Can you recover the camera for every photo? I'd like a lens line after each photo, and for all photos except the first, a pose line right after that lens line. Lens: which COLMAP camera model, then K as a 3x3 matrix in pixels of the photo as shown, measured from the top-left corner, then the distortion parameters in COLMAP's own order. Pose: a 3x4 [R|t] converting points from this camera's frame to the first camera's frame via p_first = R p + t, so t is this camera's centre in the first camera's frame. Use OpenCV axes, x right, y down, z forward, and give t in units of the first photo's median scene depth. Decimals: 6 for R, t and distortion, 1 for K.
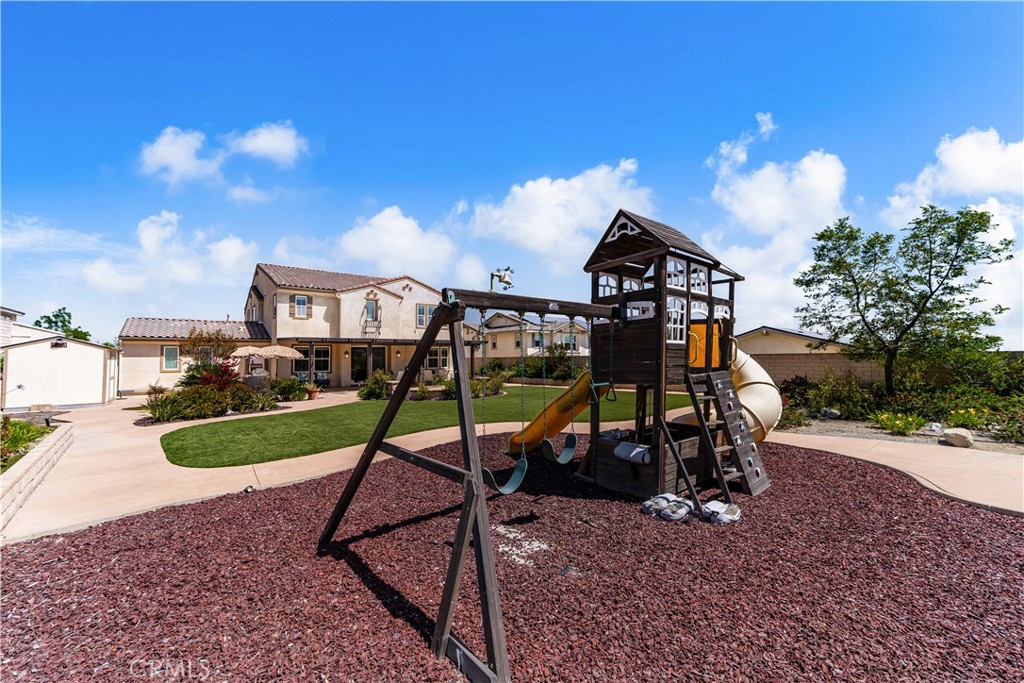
lens RADIAL K [[396.6, 0, 510.2], [0, 396.6, 347.7], [0, 0, 1]] dist [0.000346, 0.000001]
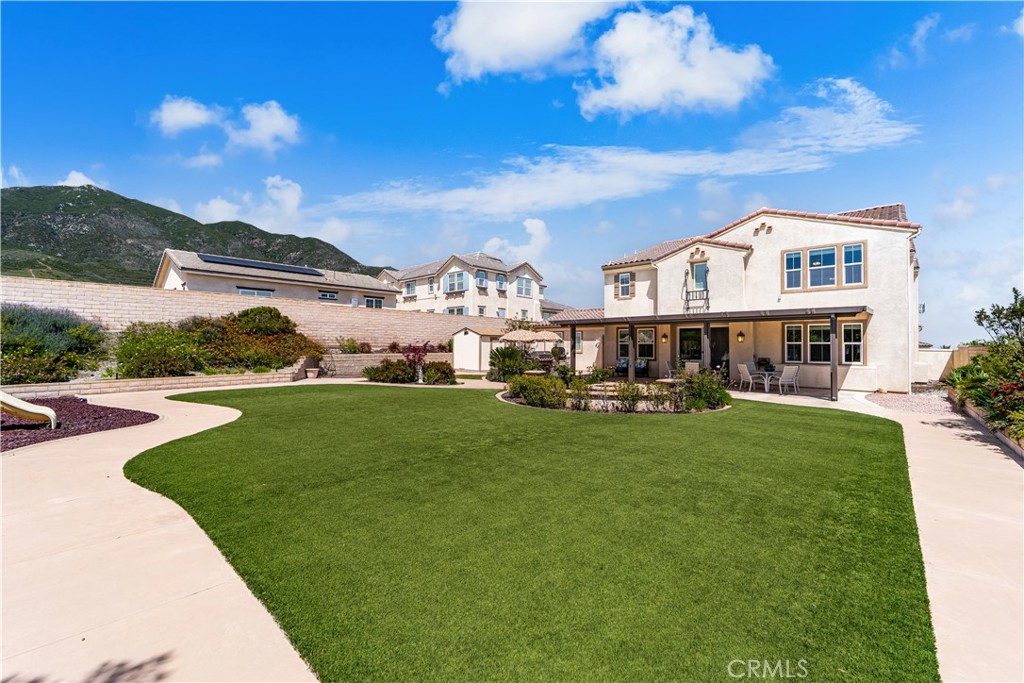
lens RADIAL K [[433.9, 0, 512.0], [0, 433.9, 341.5], [0, 0, 1]] dist [0.001424, 0.000208]
pose [[0.116731, -0.003422, -0.993158, 0.389170], [0.013253, 0.999910, -0.001888, 0.020675], [0.993075, -0.012942, 0.116766, 0.575274]]
